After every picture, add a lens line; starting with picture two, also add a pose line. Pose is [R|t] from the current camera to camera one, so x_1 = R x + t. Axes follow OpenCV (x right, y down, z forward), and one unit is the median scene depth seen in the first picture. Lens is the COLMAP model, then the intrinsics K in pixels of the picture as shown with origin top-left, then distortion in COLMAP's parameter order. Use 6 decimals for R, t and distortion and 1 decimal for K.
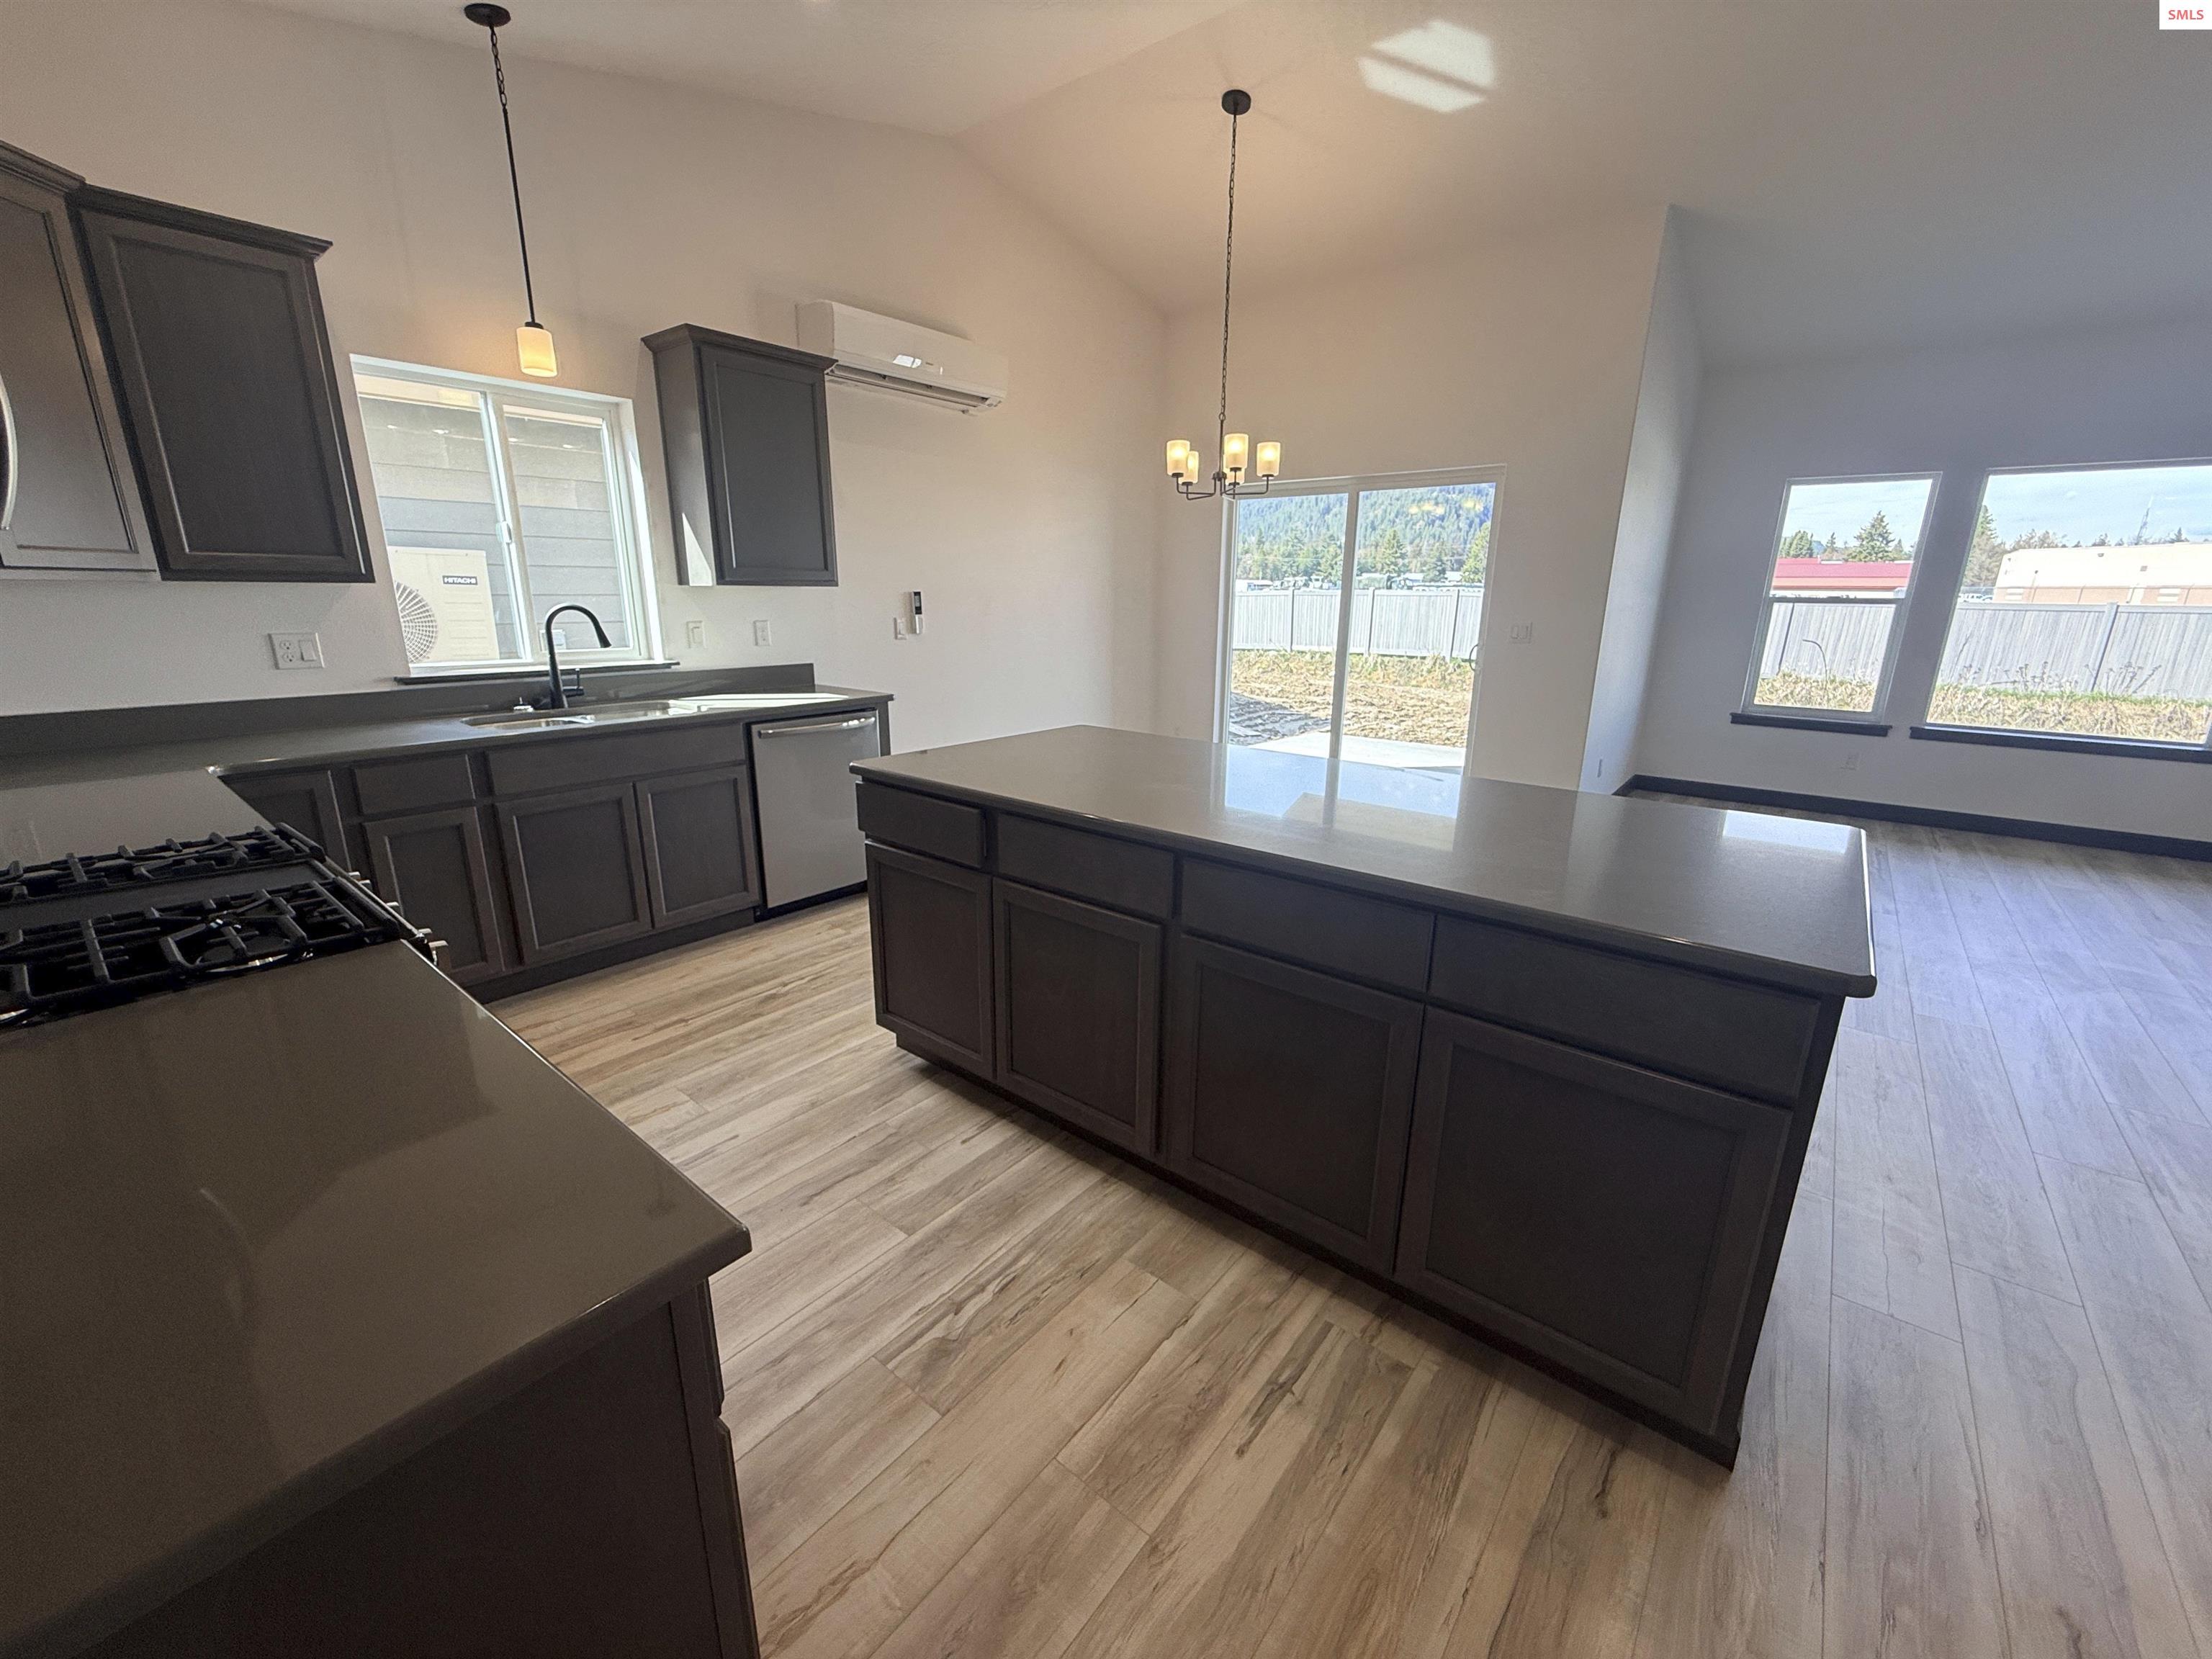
lens RADIAL K [[885.1, 0, 1100.8], [0, 885.1, 829.6], [0, 0, 1]] dist [-0.000569, 0.000146]
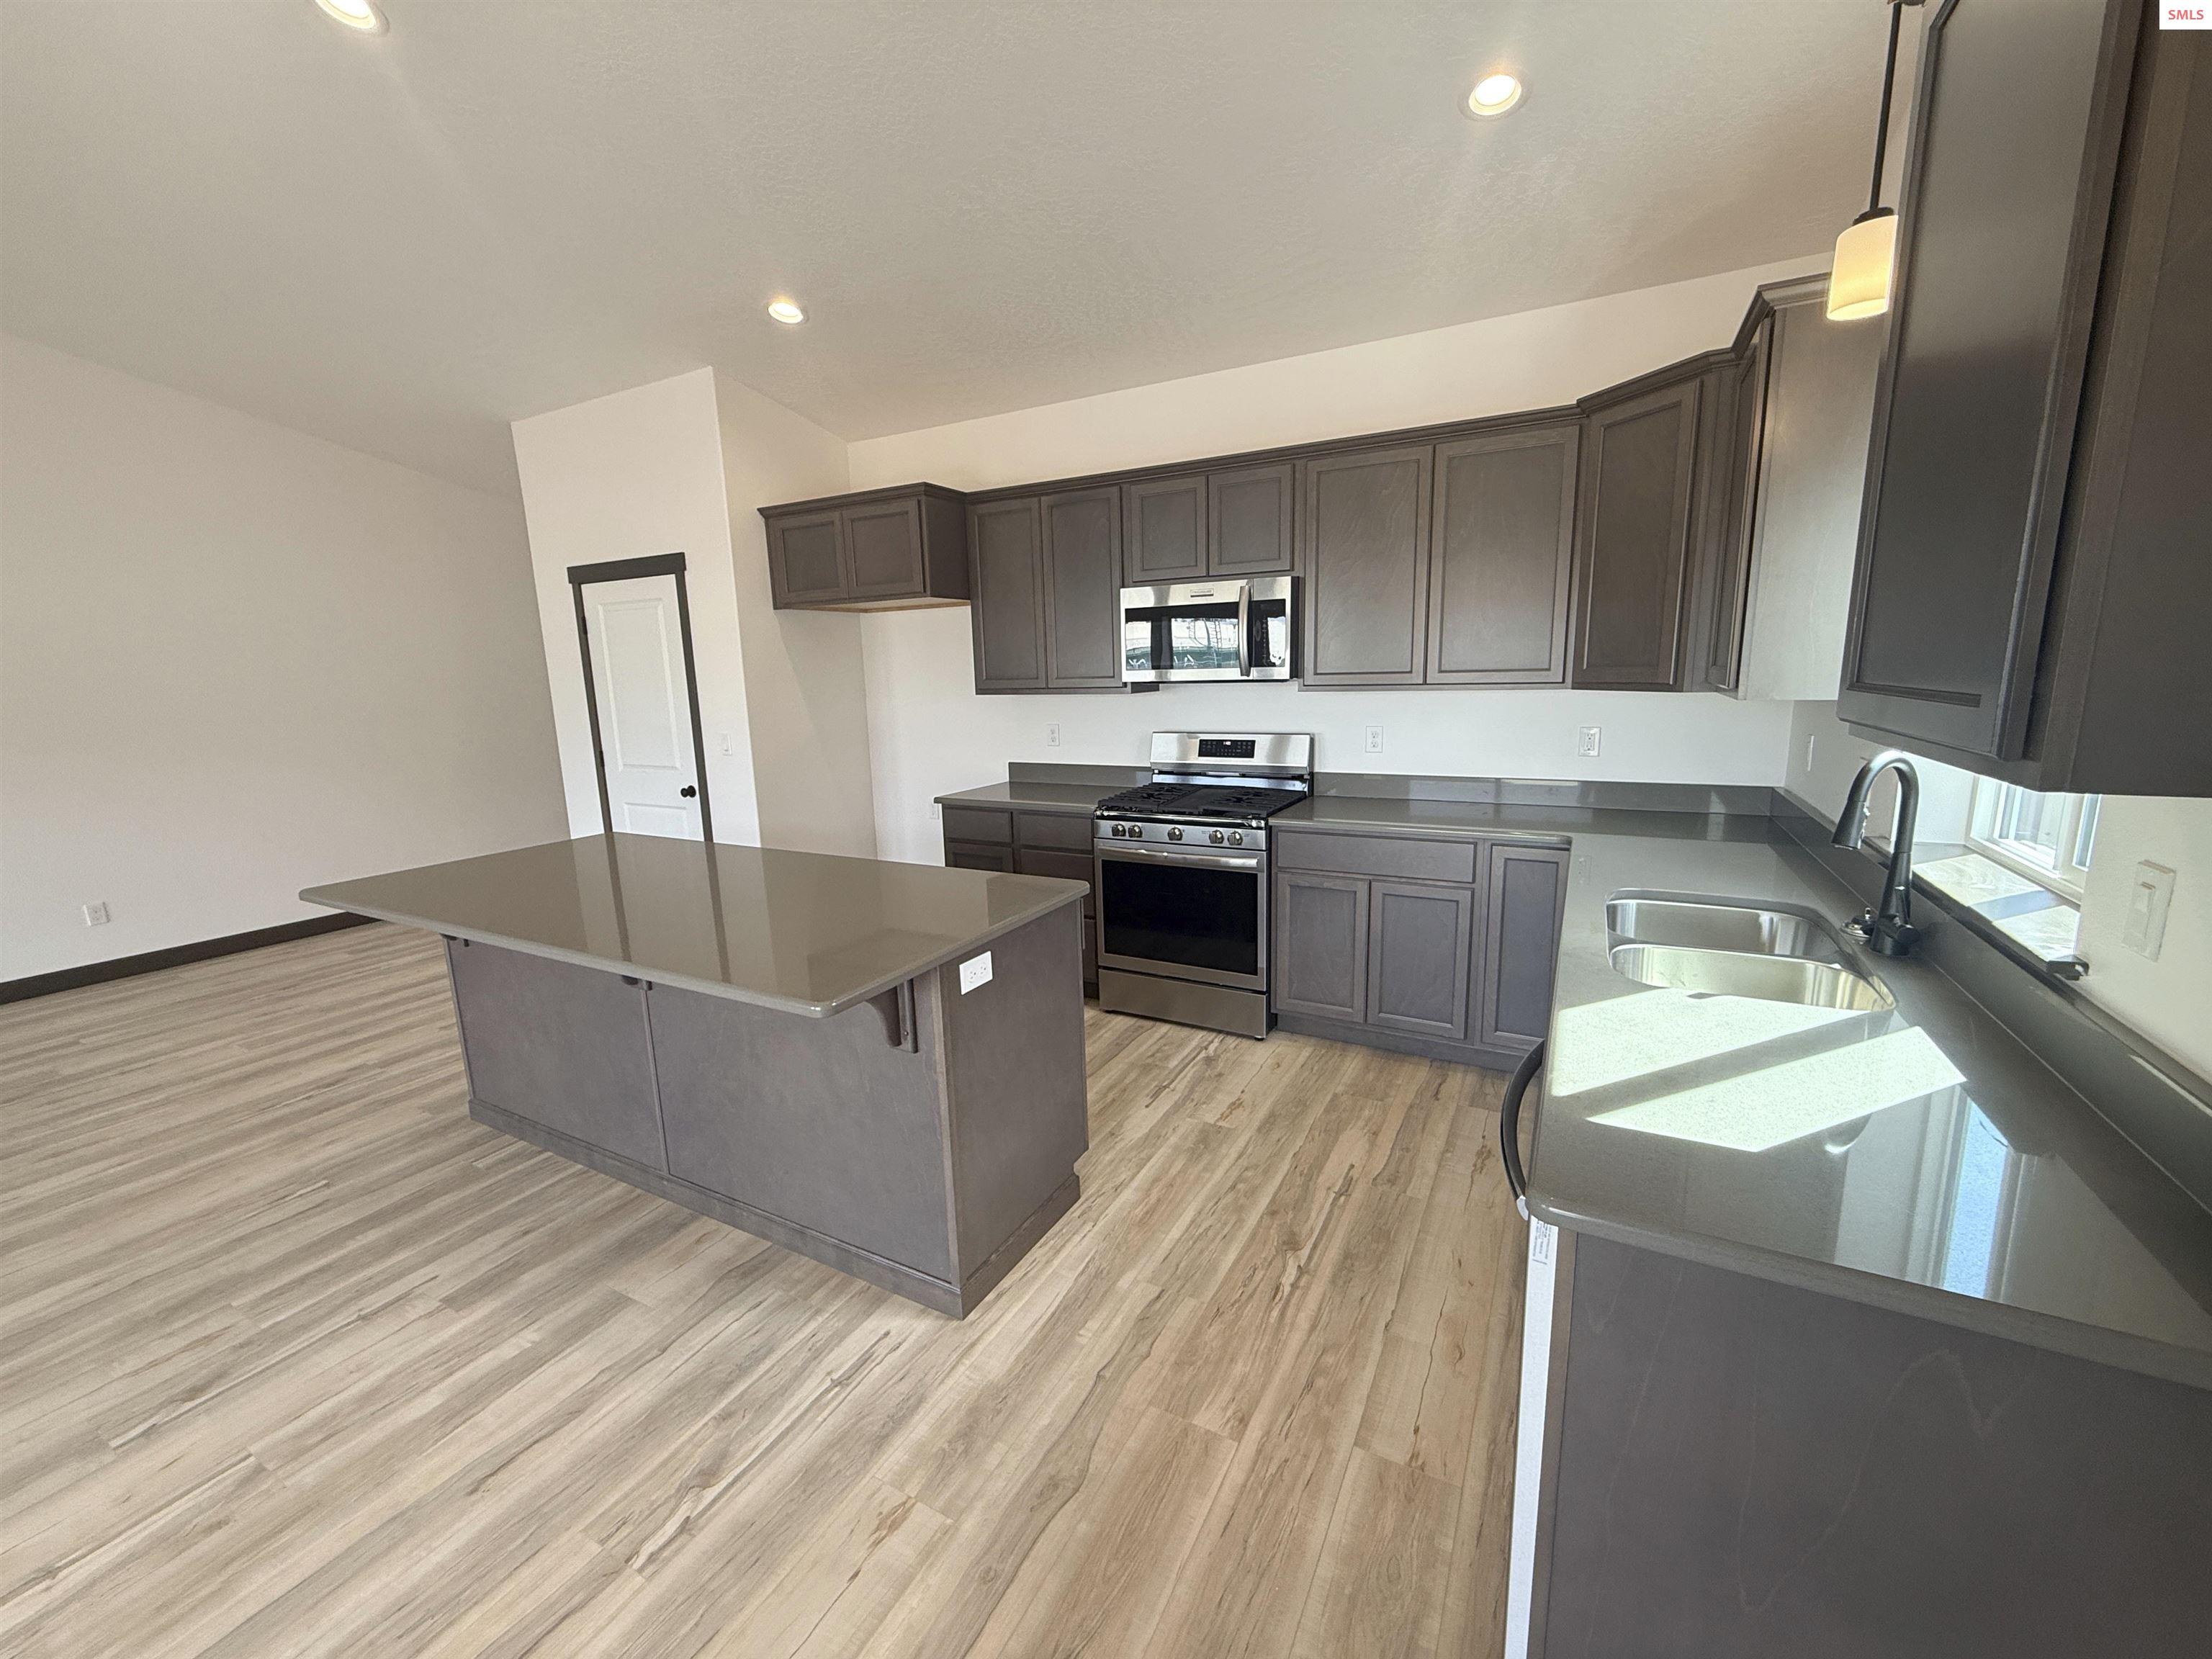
lens RADIAL K [[885.1, 0, 1100.8], [0, 885.1, 829.6], [0, 0, 1]] dist [-0.000569, 0.000146]
pose [[-0.982998, 0.050075, -0.176655, -0.080977], [-0.030763, 0.903581, 0.427312, -0.372168], [0.181019, 0.425482, -0.886678, 1.240376]]
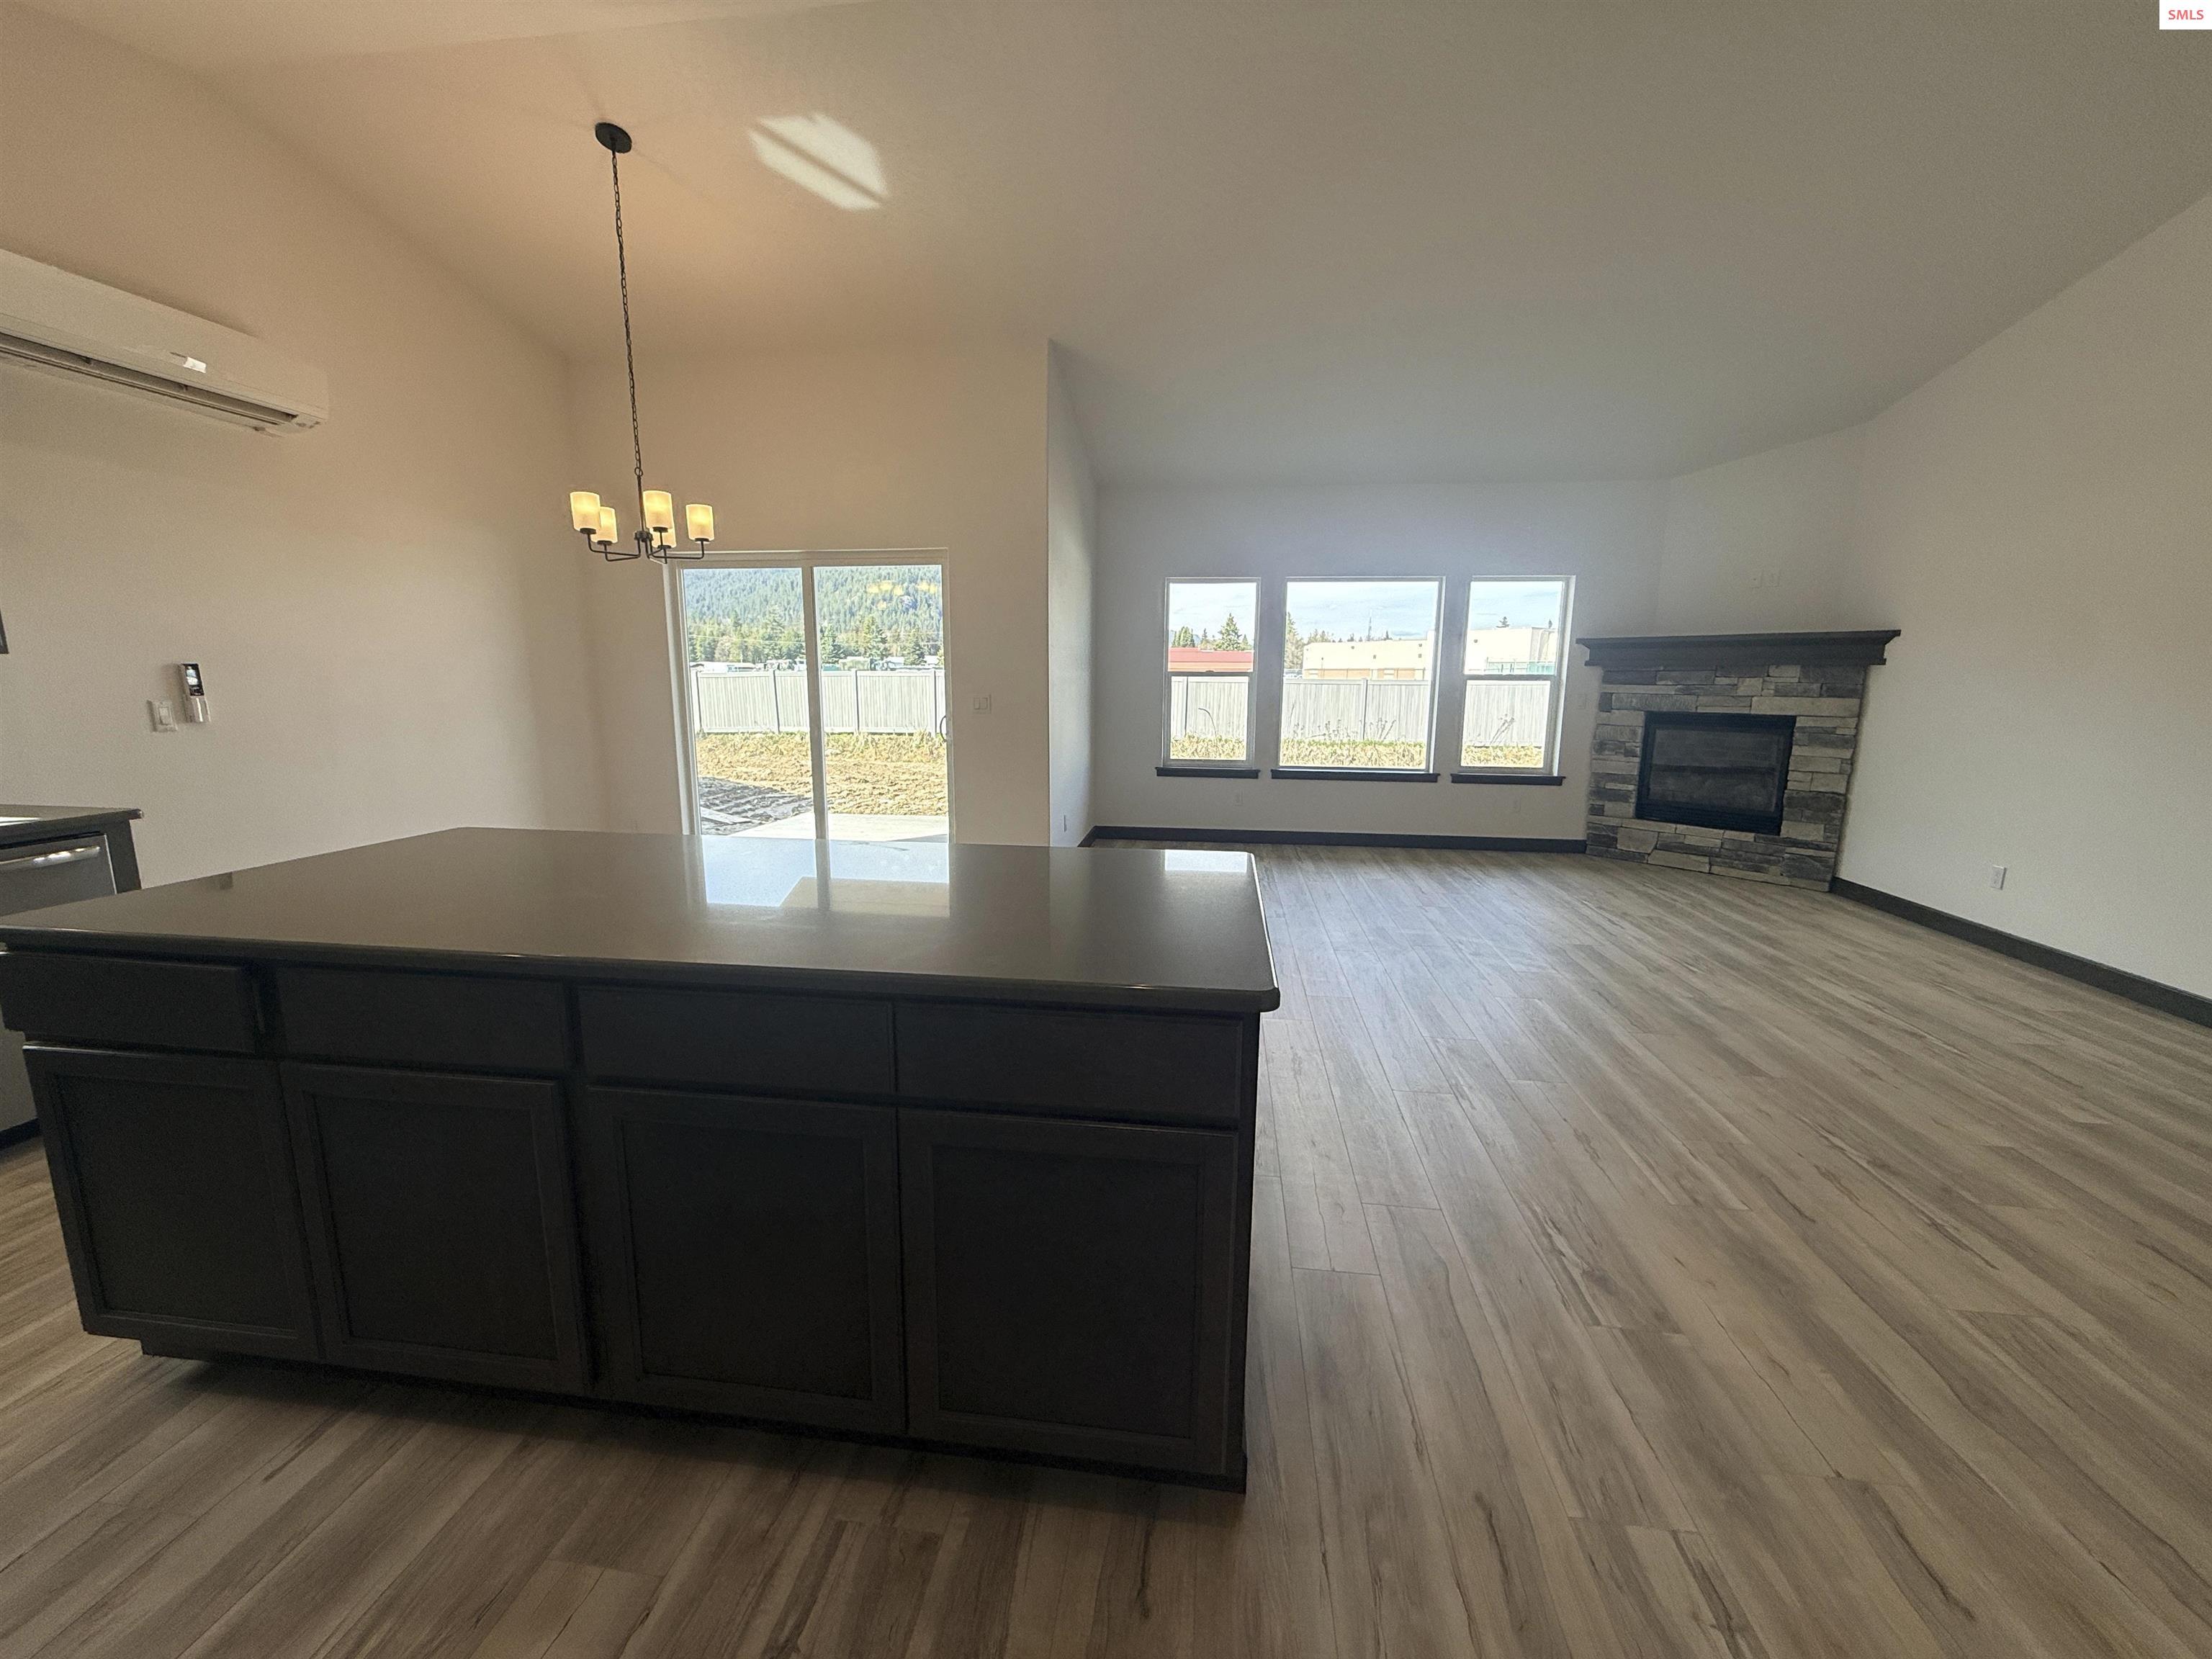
lens RADIAL K [[883.4, 0, 1100.4], [0, 883.4, 829.8], [0, 0, 1]] dist [-0.000789, -0.000038]
pose [[0.851937, -0.093844, 0.515167, 0.047283], [0.138905, 0.989066, -0.049538, -0.000644], [-0.504885, 0.113763, 0.855657, 0.050840]]
